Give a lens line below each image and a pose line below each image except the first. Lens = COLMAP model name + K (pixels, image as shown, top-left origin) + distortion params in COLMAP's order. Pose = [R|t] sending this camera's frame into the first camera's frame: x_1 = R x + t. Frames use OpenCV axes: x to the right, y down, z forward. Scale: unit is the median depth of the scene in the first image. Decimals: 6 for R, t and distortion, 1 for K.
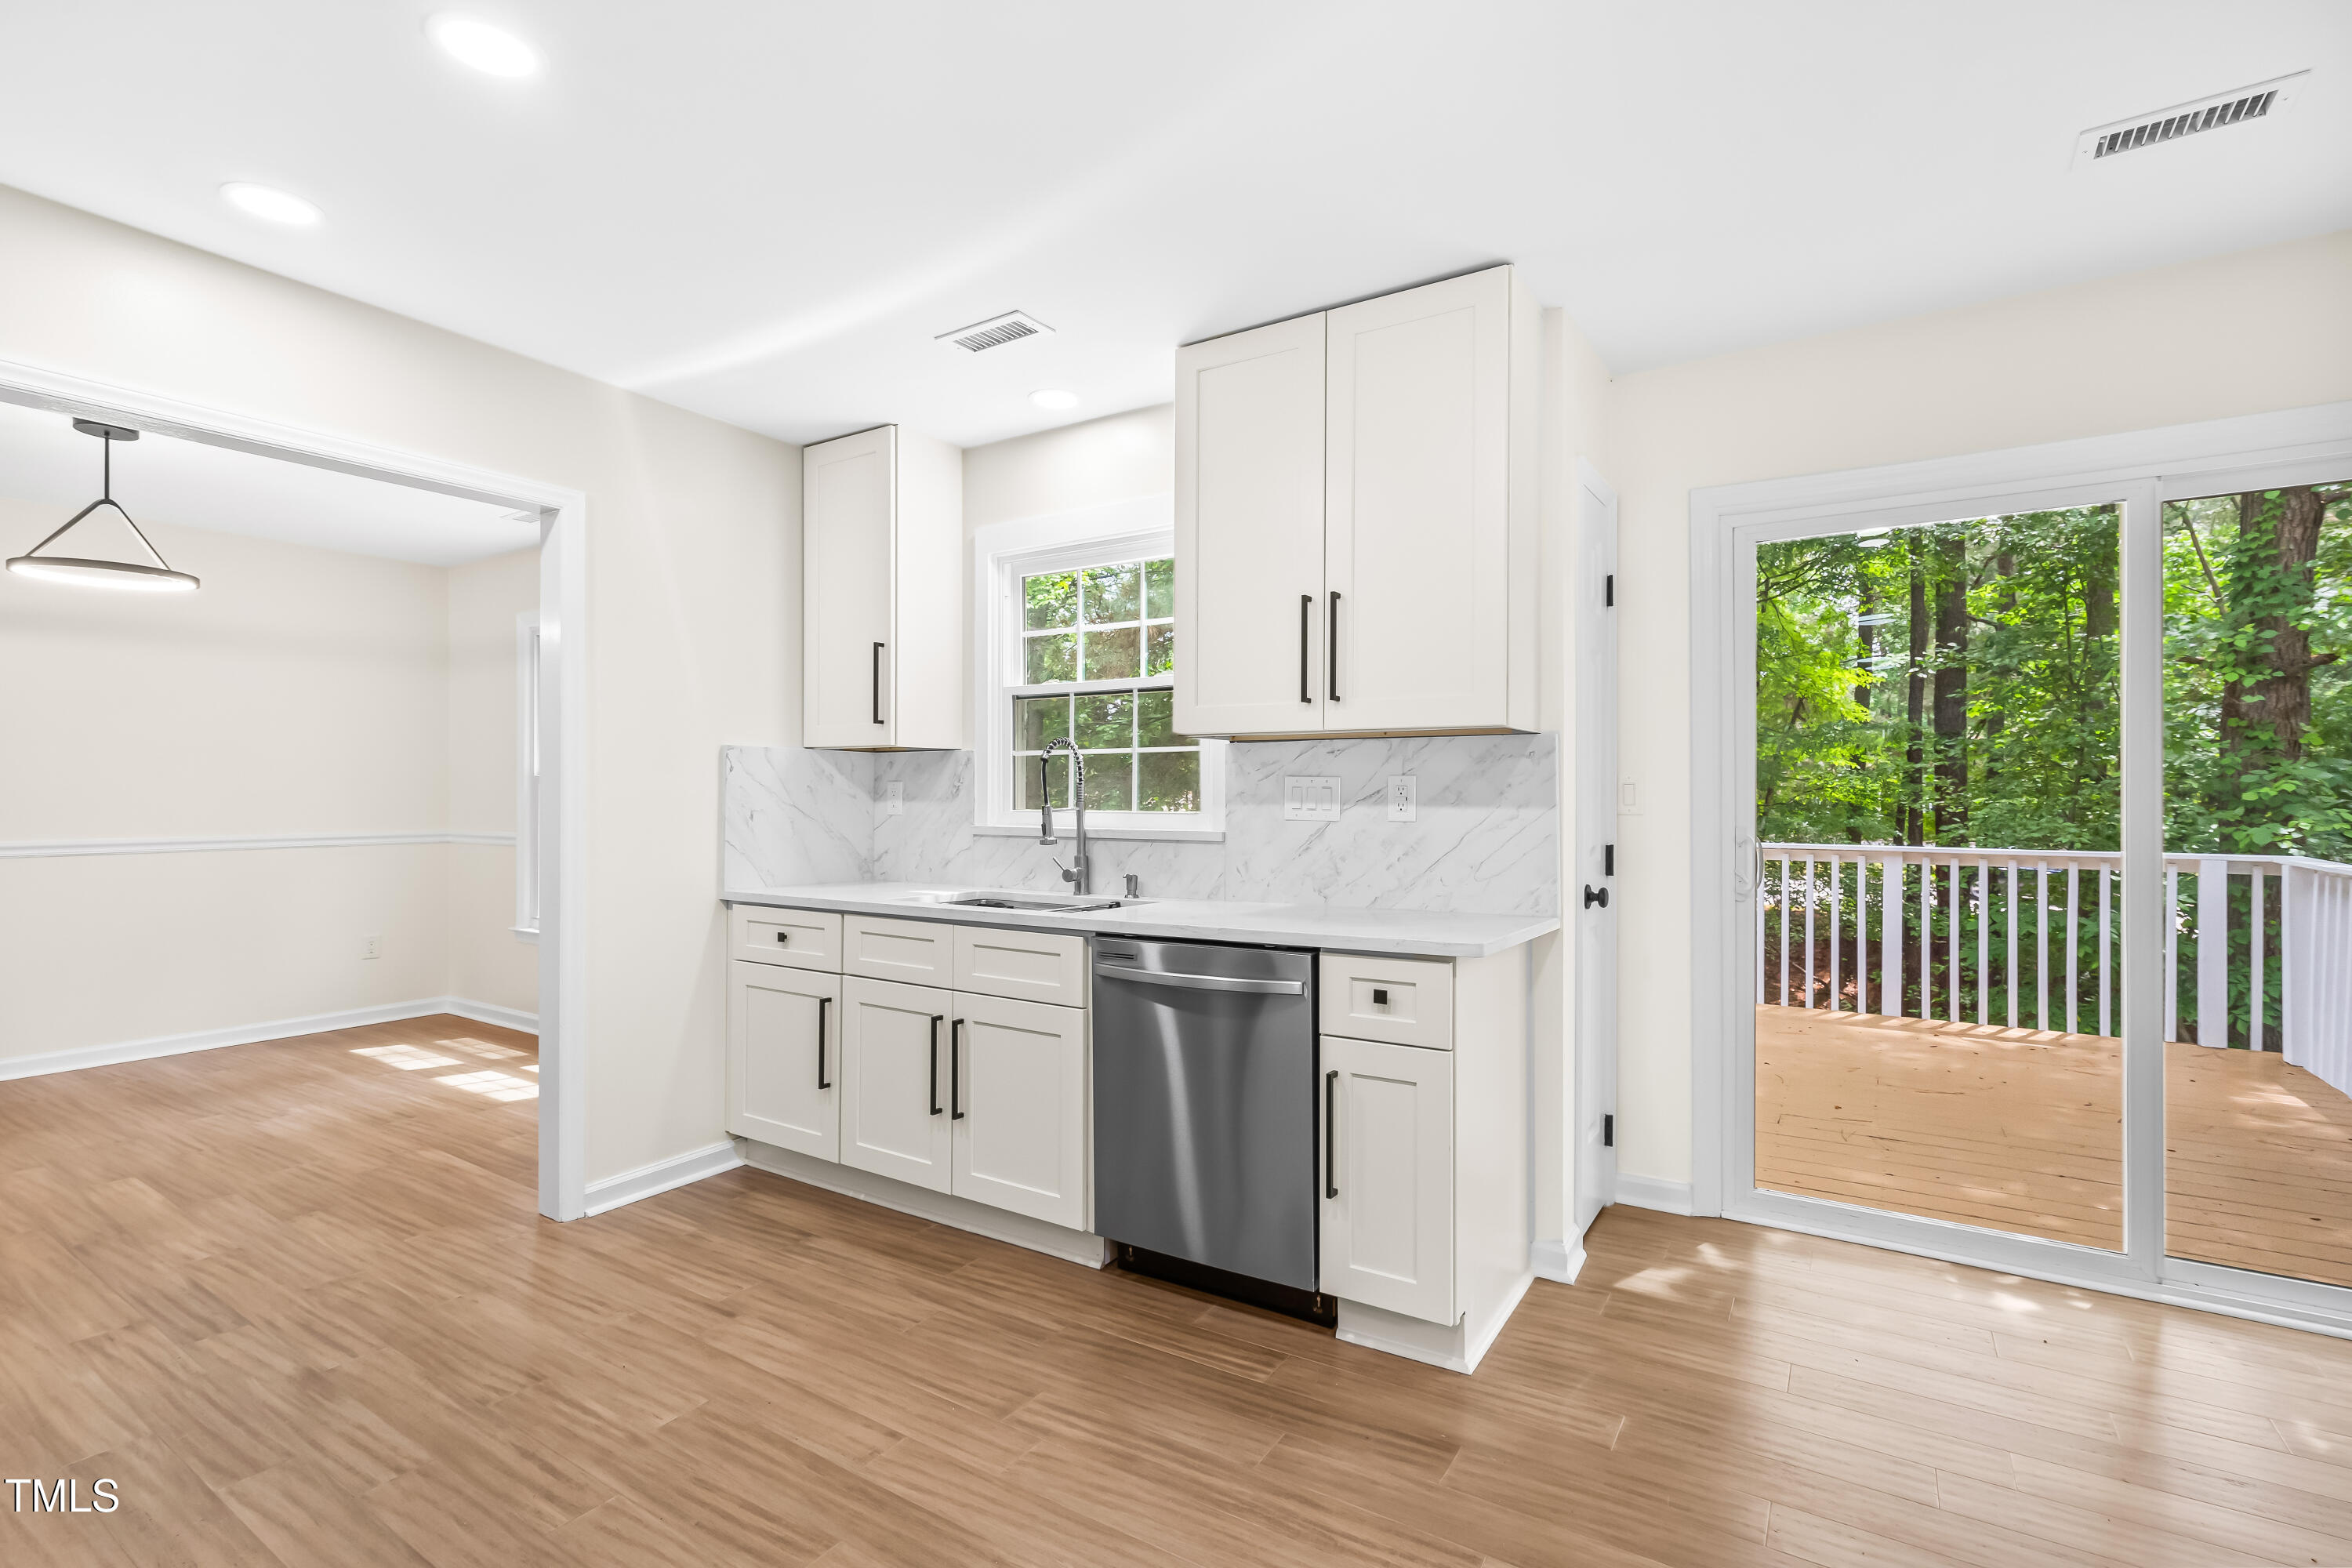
lens RADIAL K [[1068.7, 0, 1183.0], [0, 1068.7, 789.6], [0, 0, 1]] dist [-0.004510, 0.002801]
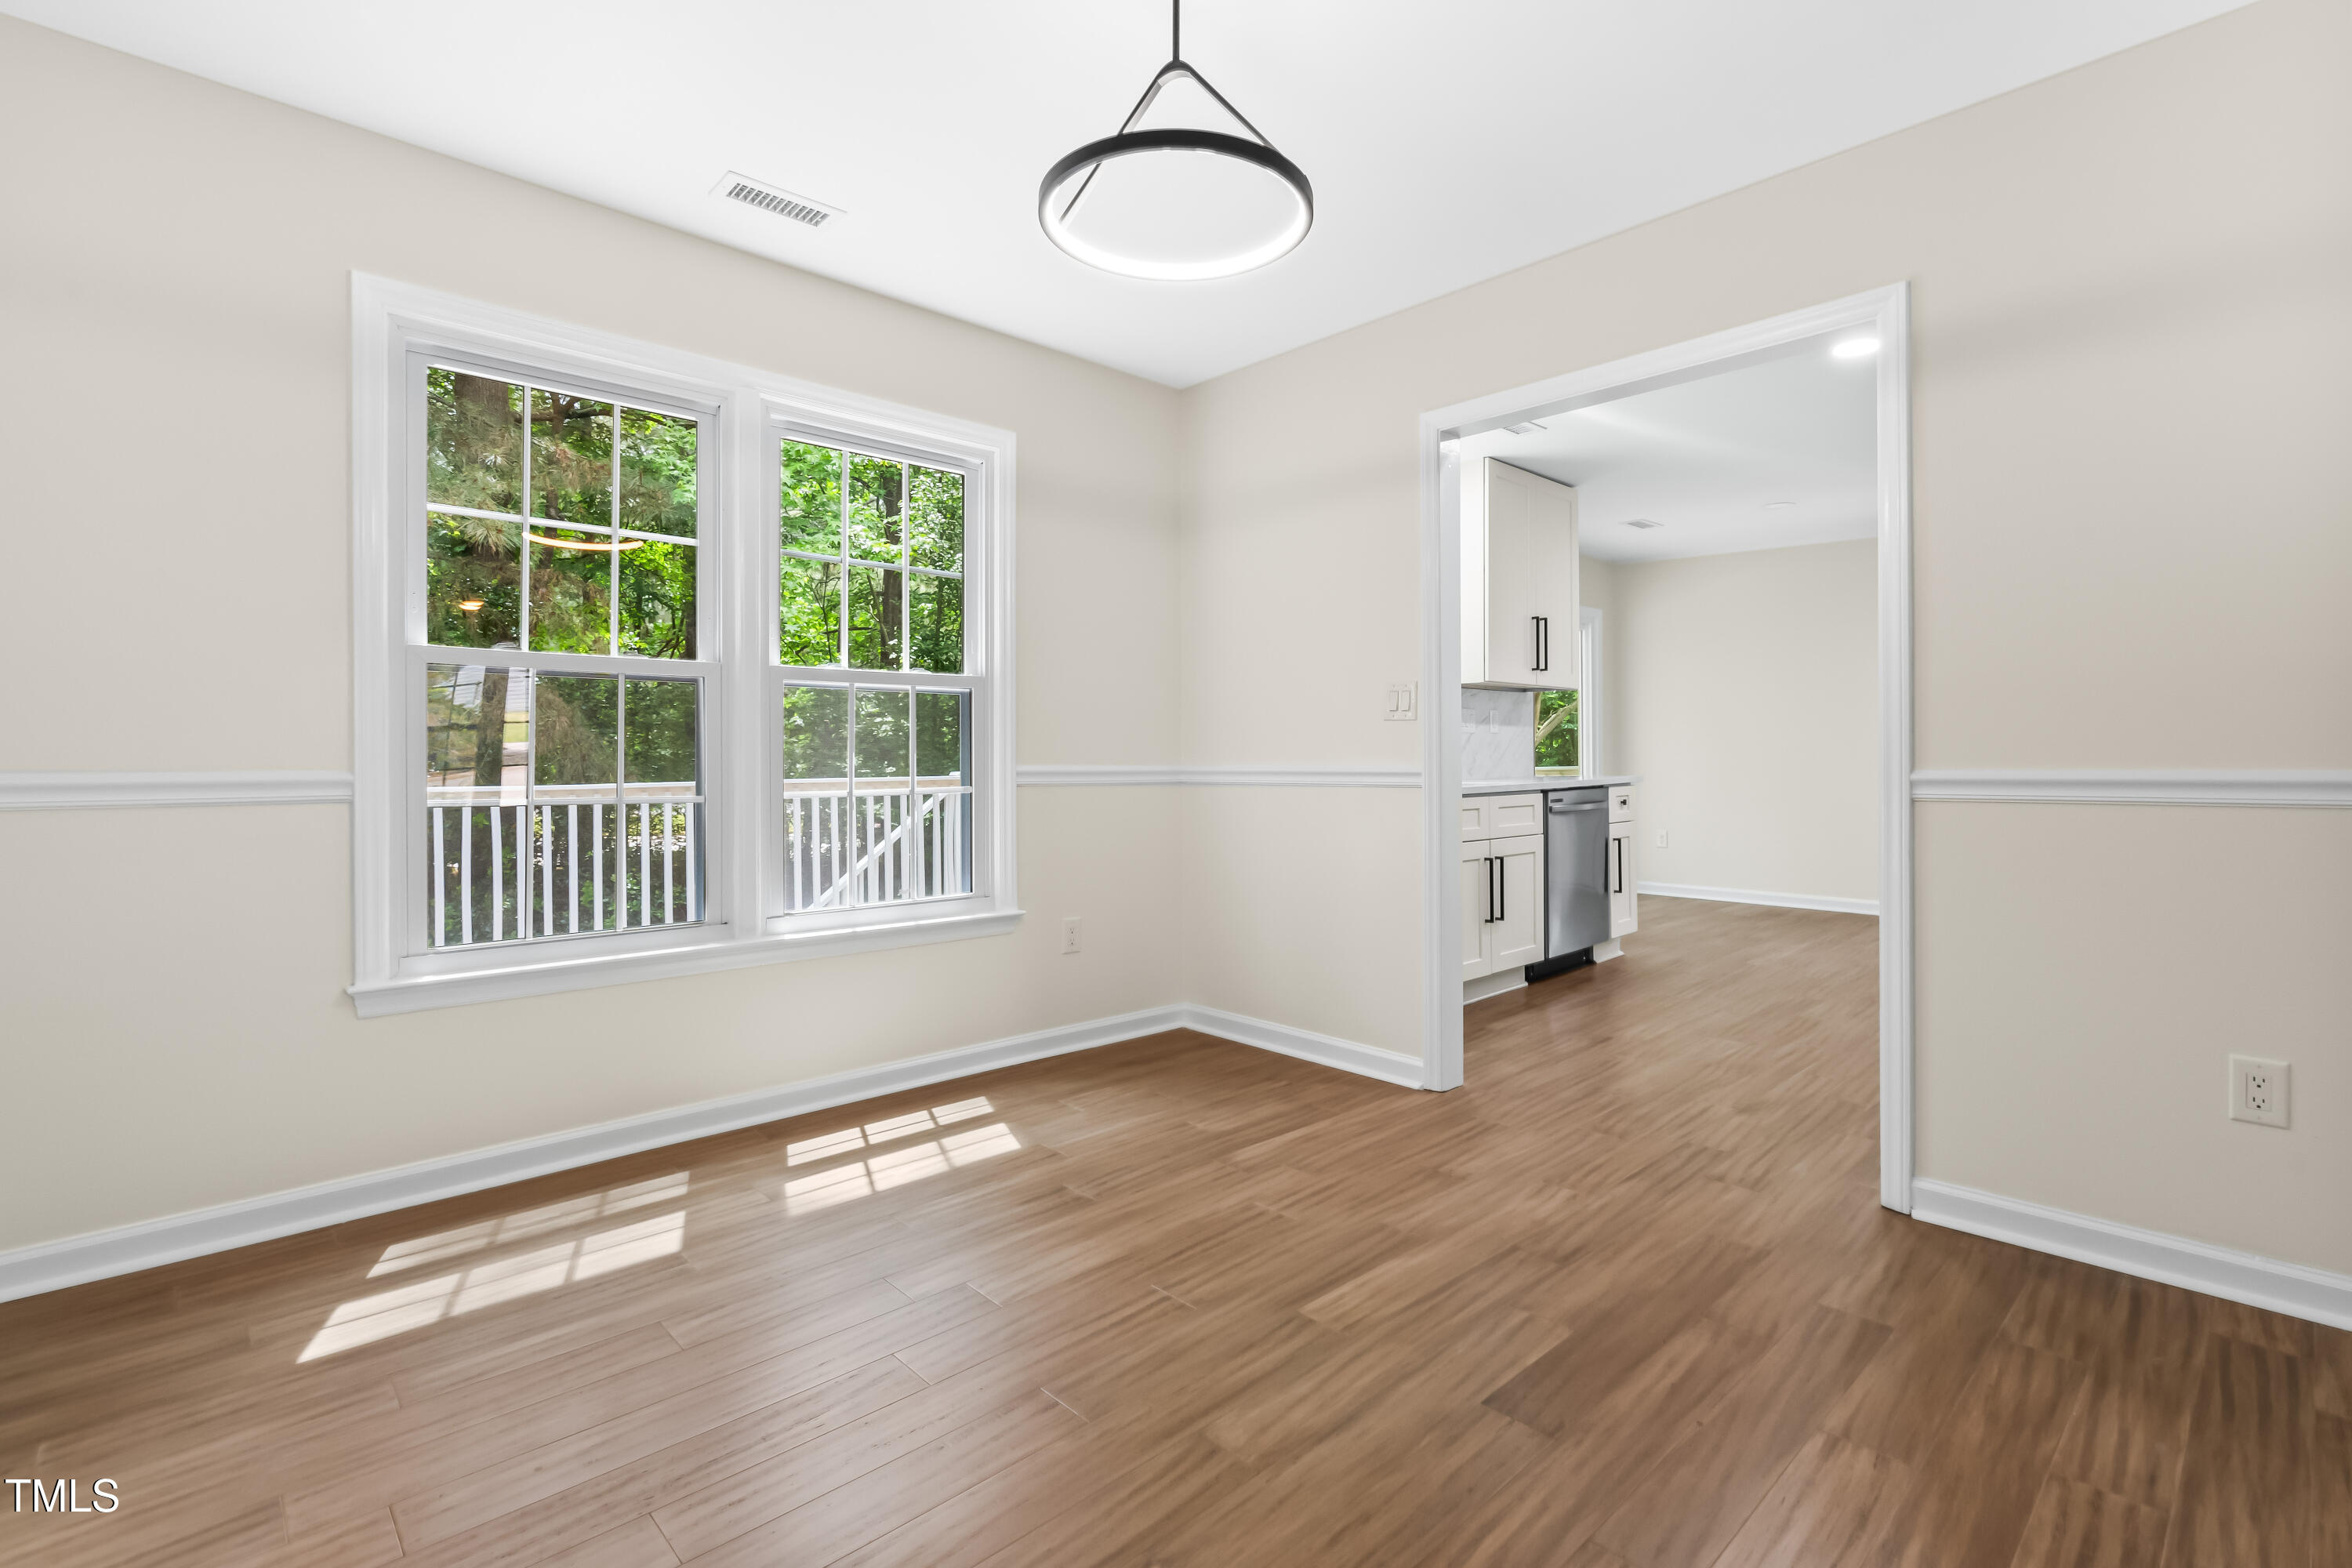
lens RADIAL K [[1068.7, 0, 1173.8], [0, 1068.7, 772.8], [0, 0, 1]] dist [-0.004510, 0.002801]
pose [[0.249896, -0.020795, 0.968049, -1.829416], [-0.000278, 0.999768, 0.021548, 0.060442], [-0.968273, -0.005654, 0.249832, 1.073596]]
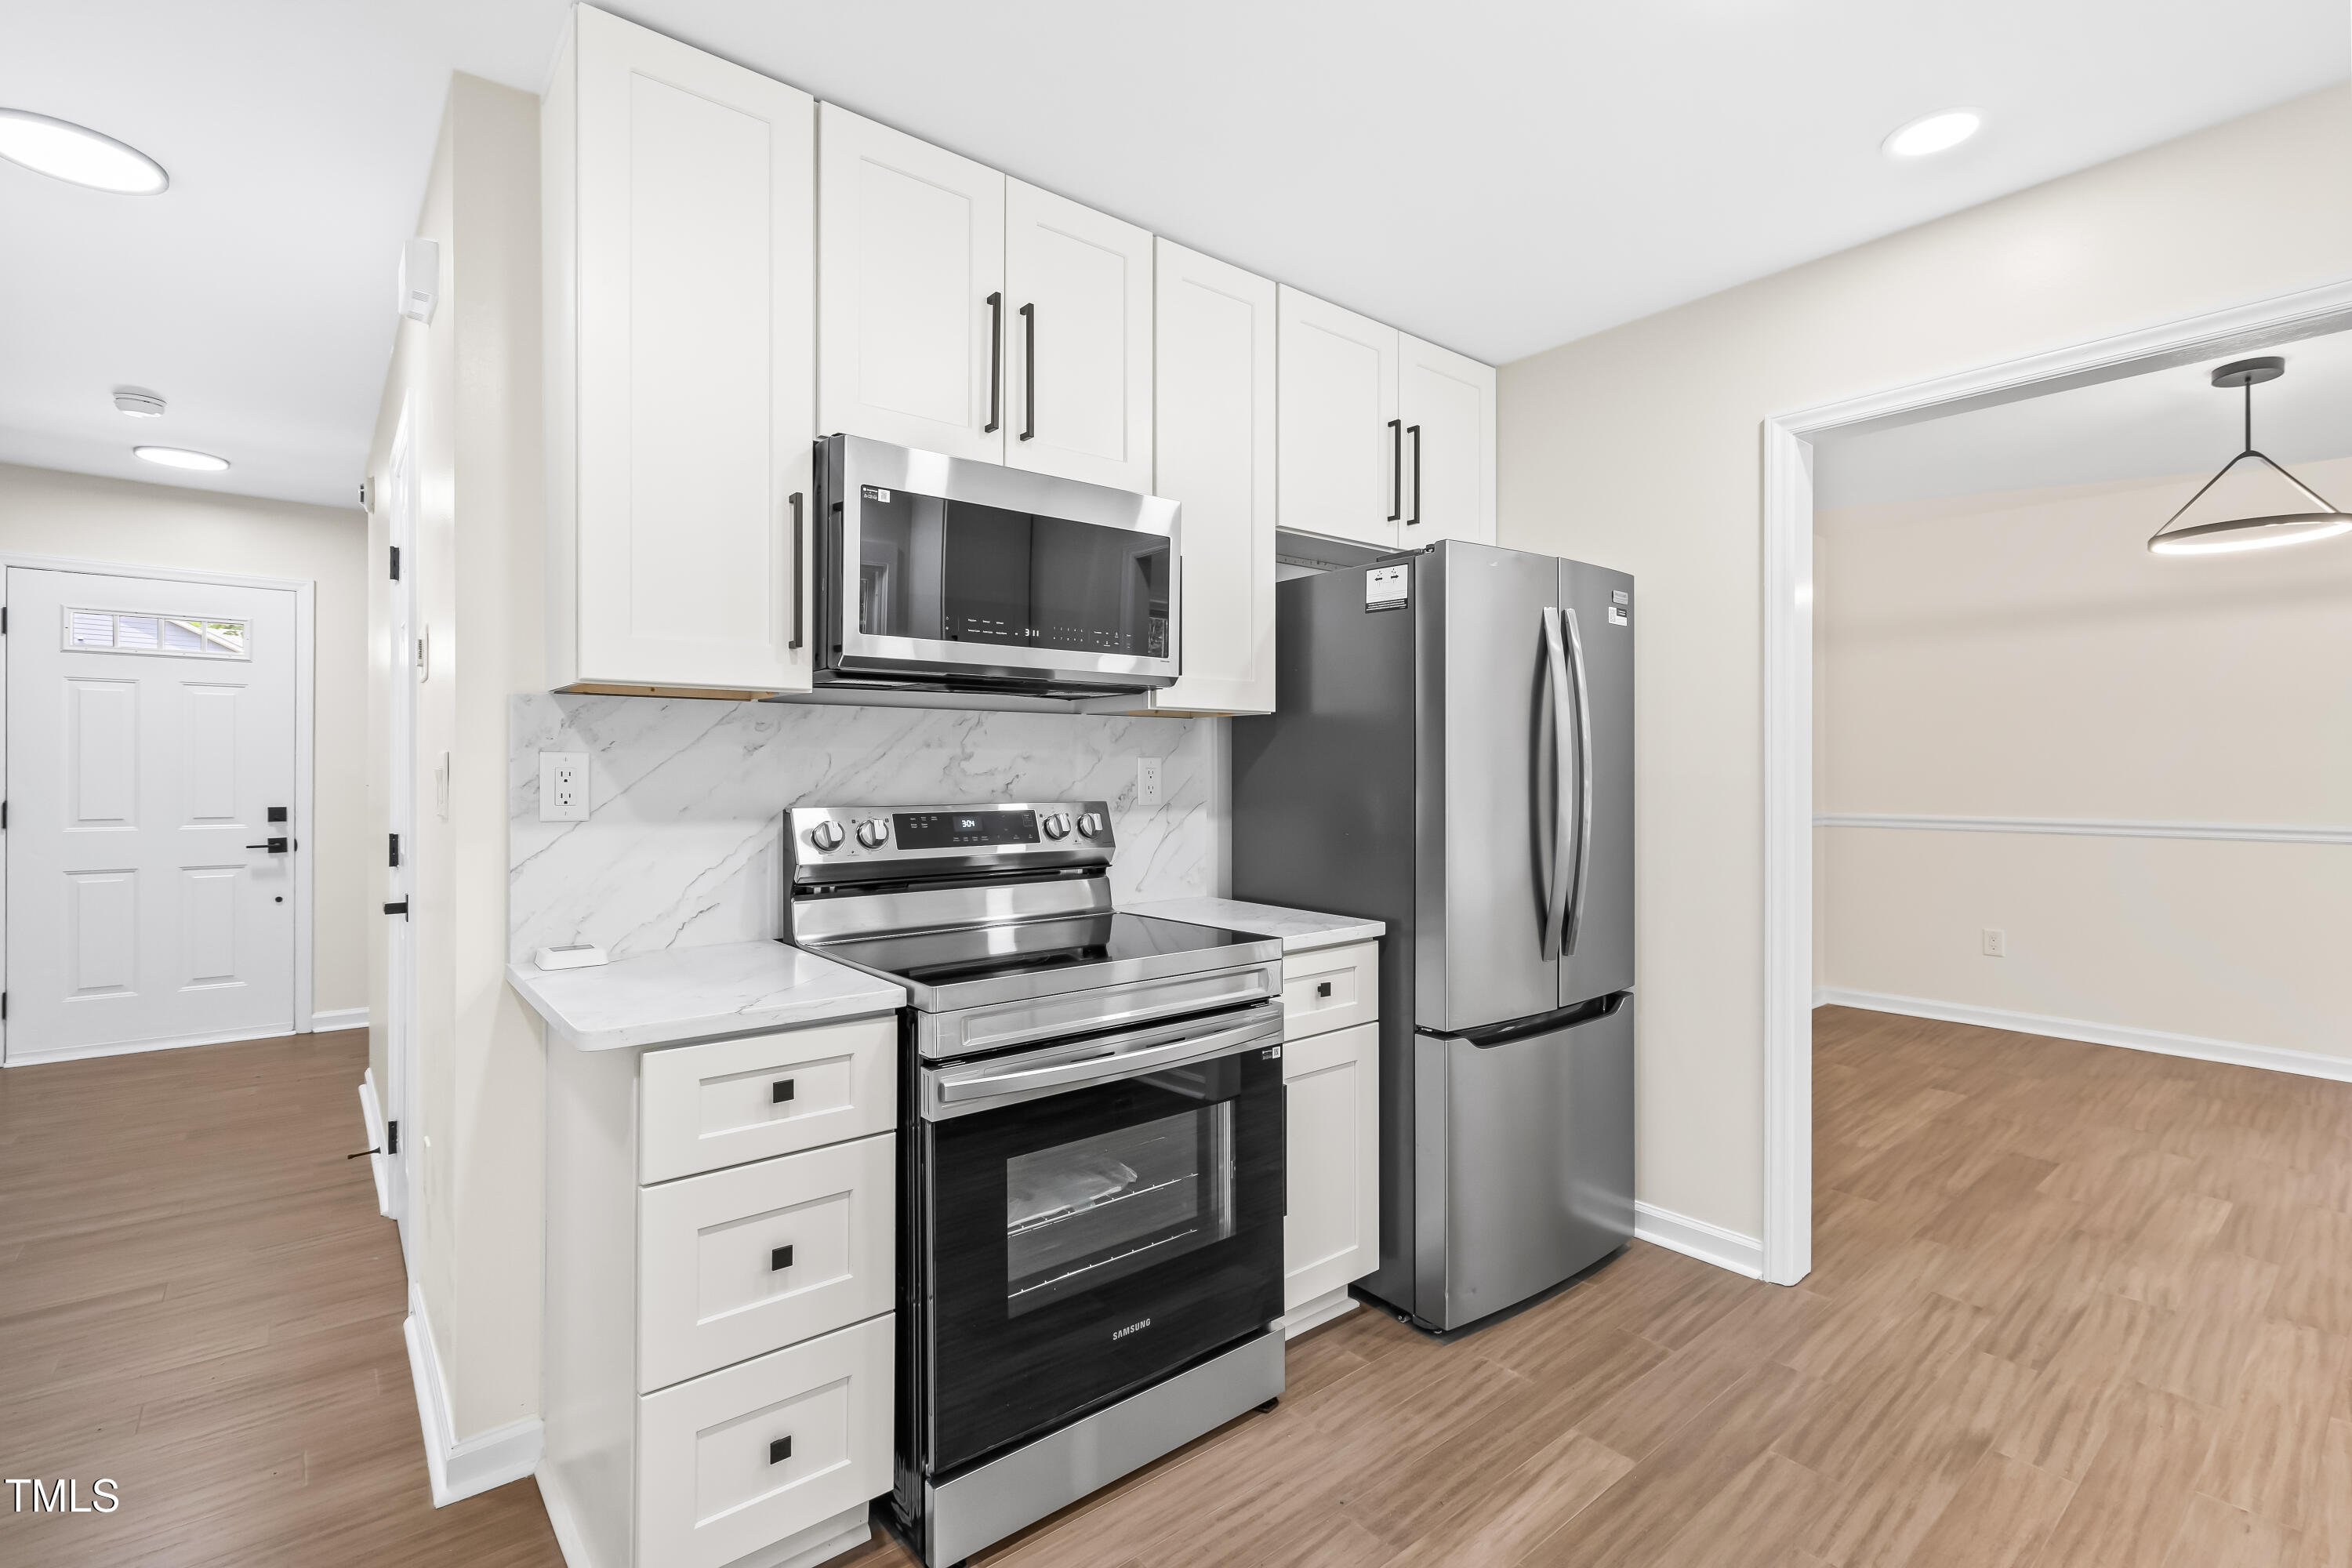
lens RADIAL K [[1068.7, 0, 1187.4], [0, 1068.7, 776.0], [0, 0, 1]] dist [-0.004510, 0.002801]
pose [[-0.303434, 0.002538, -0.952849, 0.162776], [0.002211, 0.999996, 0.001960, -0.000027], [0.952850, -0.001512, -0.303439, 0.506251]]
